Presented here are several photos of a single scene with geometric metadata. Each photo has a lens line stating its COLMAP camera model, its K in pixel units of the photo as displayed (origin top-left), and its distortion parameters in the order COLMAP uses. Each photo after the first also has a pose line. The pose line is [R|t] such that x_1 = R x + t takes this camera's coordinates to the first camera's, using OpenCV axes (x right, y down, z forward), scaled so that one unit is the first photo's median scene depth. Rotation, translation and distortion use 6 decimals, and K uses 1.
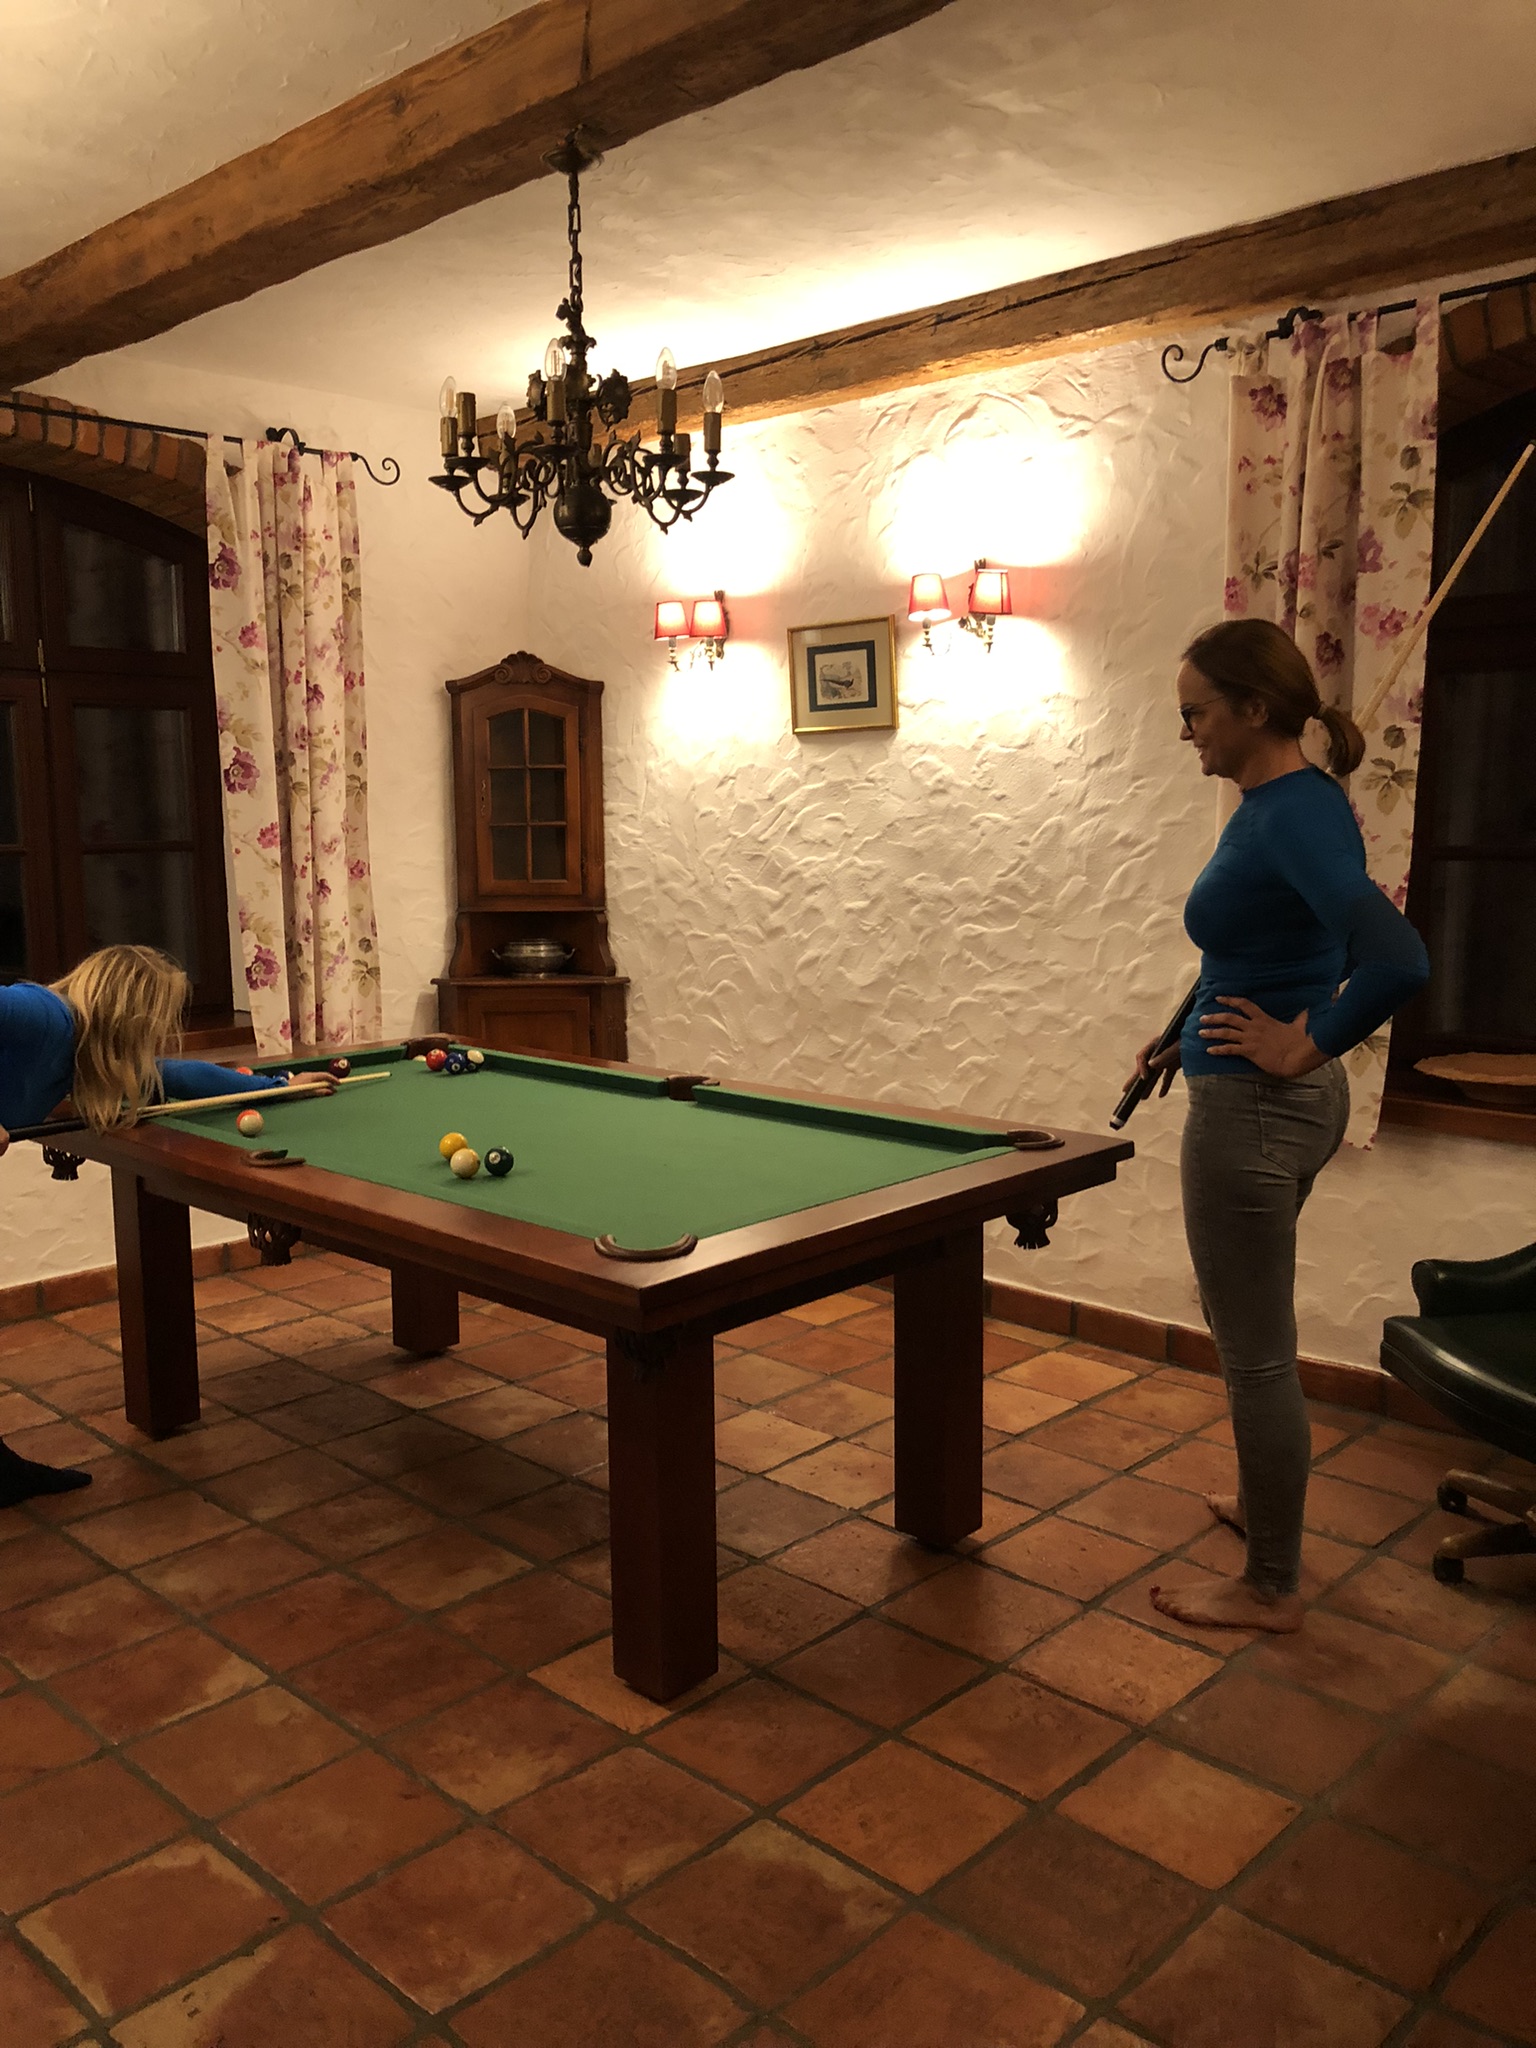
lens RADIAL K [[1674.6, 0, 768.0], [0, 1674.6, 1026.8], [0, 0, 1]] dist [-0.007545, 0.006627]
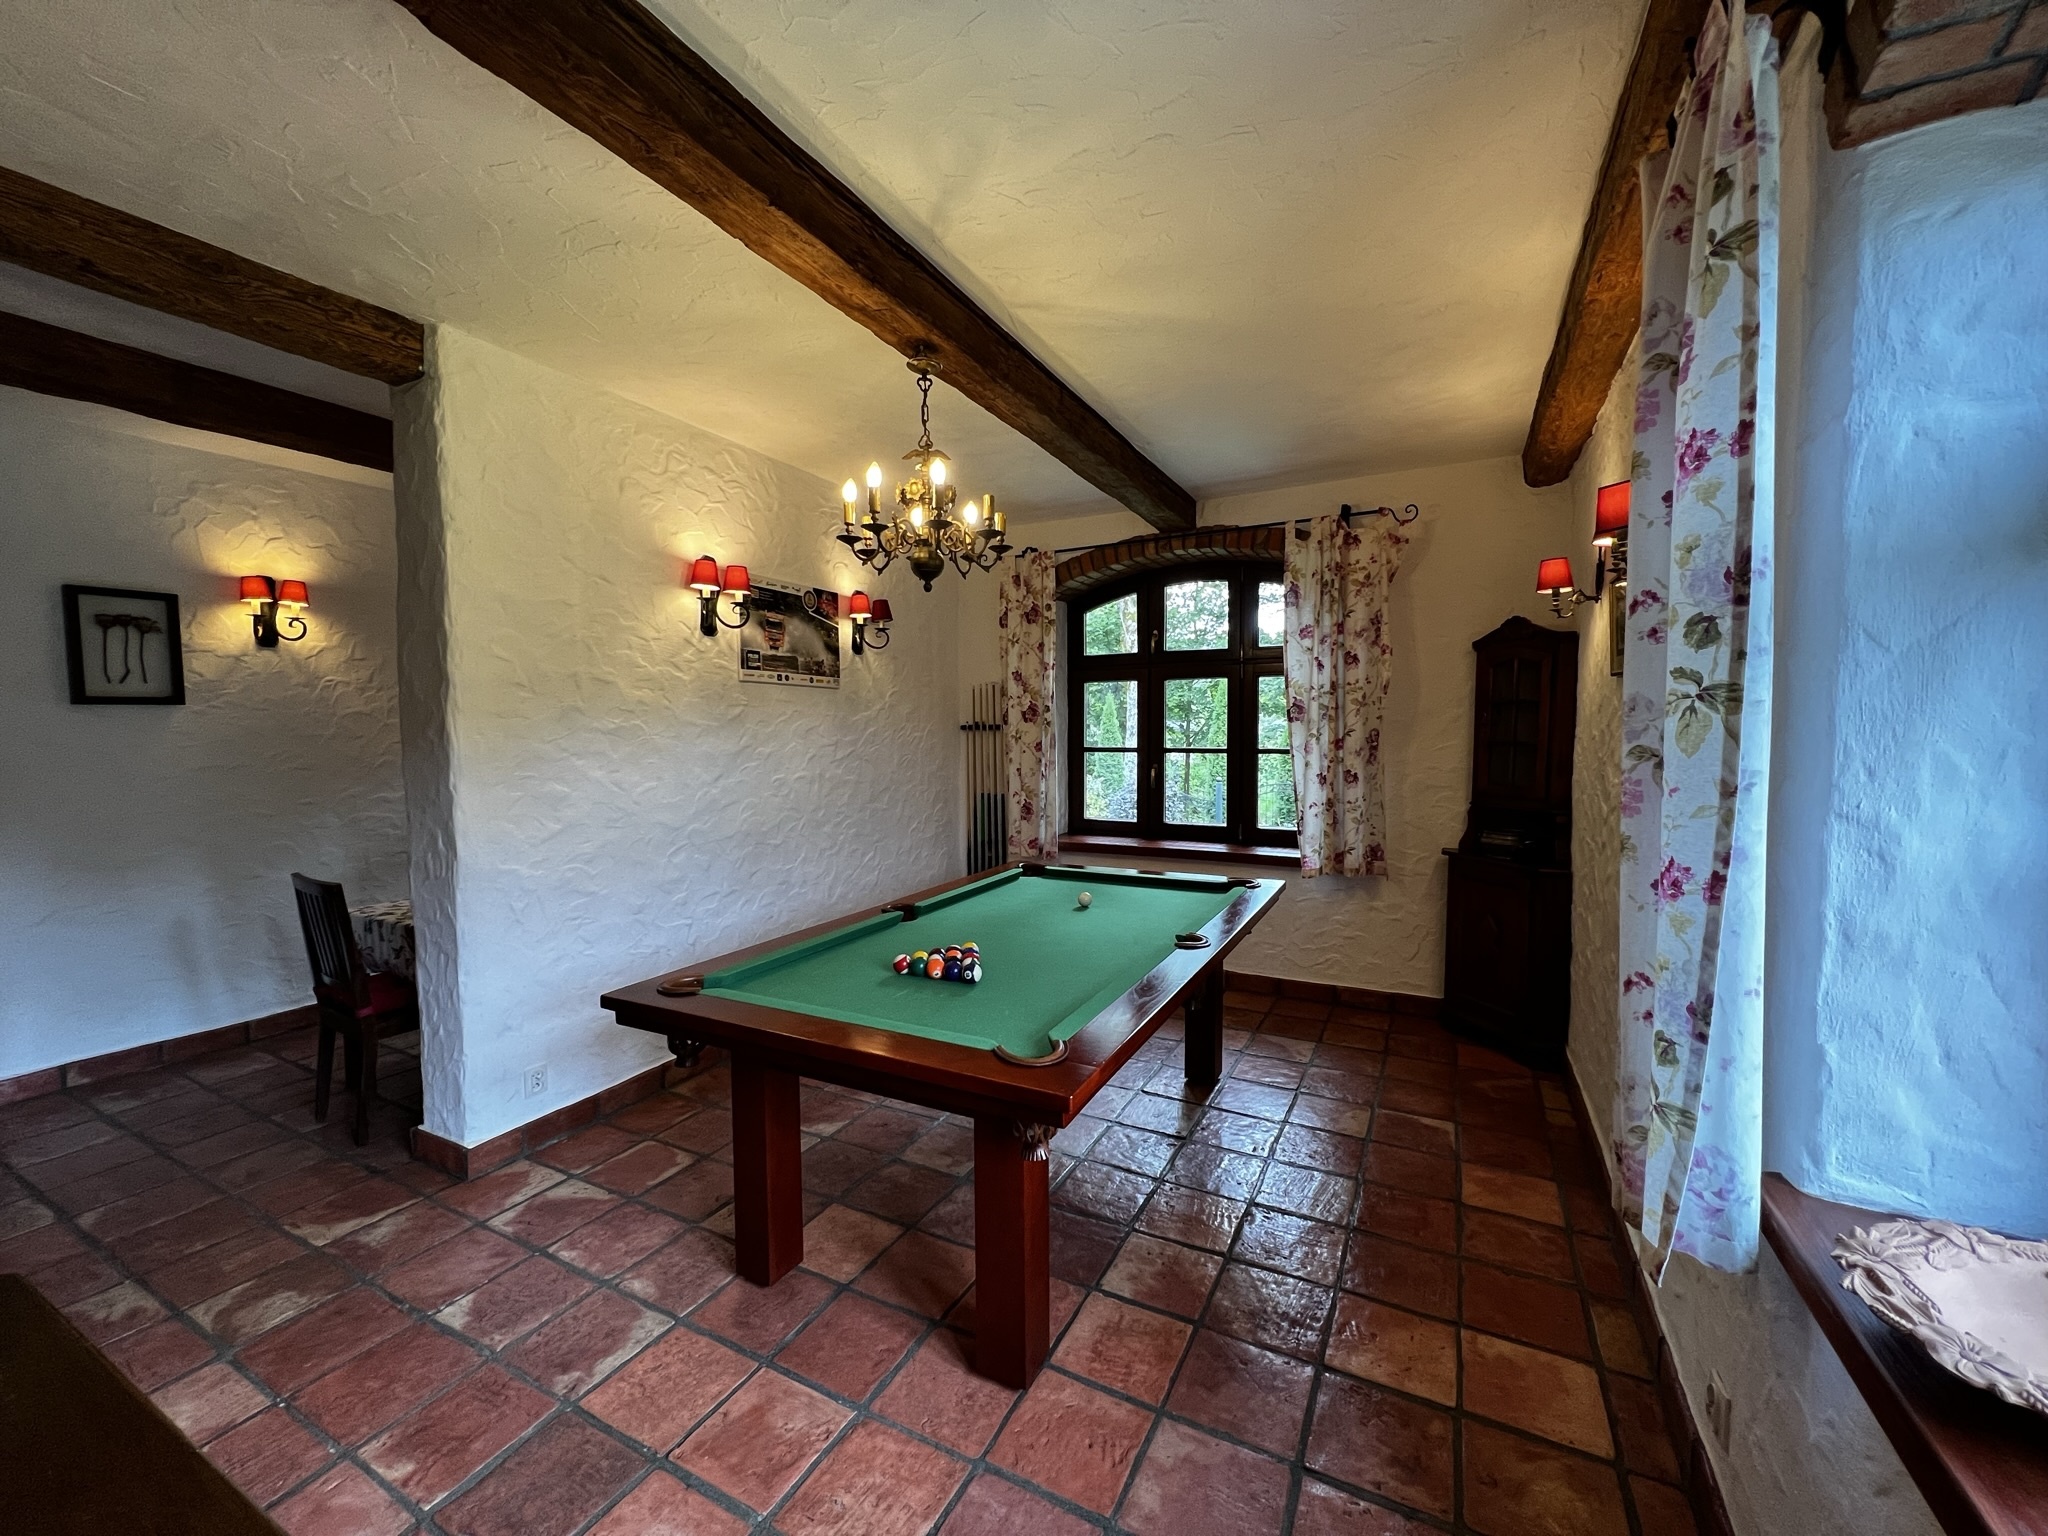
lens RADIAL K [[818.0, 0, 1023.9], [0, 818.0, 764.6], [0, 0, 1]] dist [-0.000421, -0.000115]
pose [[0.279673, 0.051313, -0.958723, 0.584820], [-0.131646, 0.991189, 0.014648, -0.098822], [0.951027, 0.122116, 0.283964, 0.697798]]
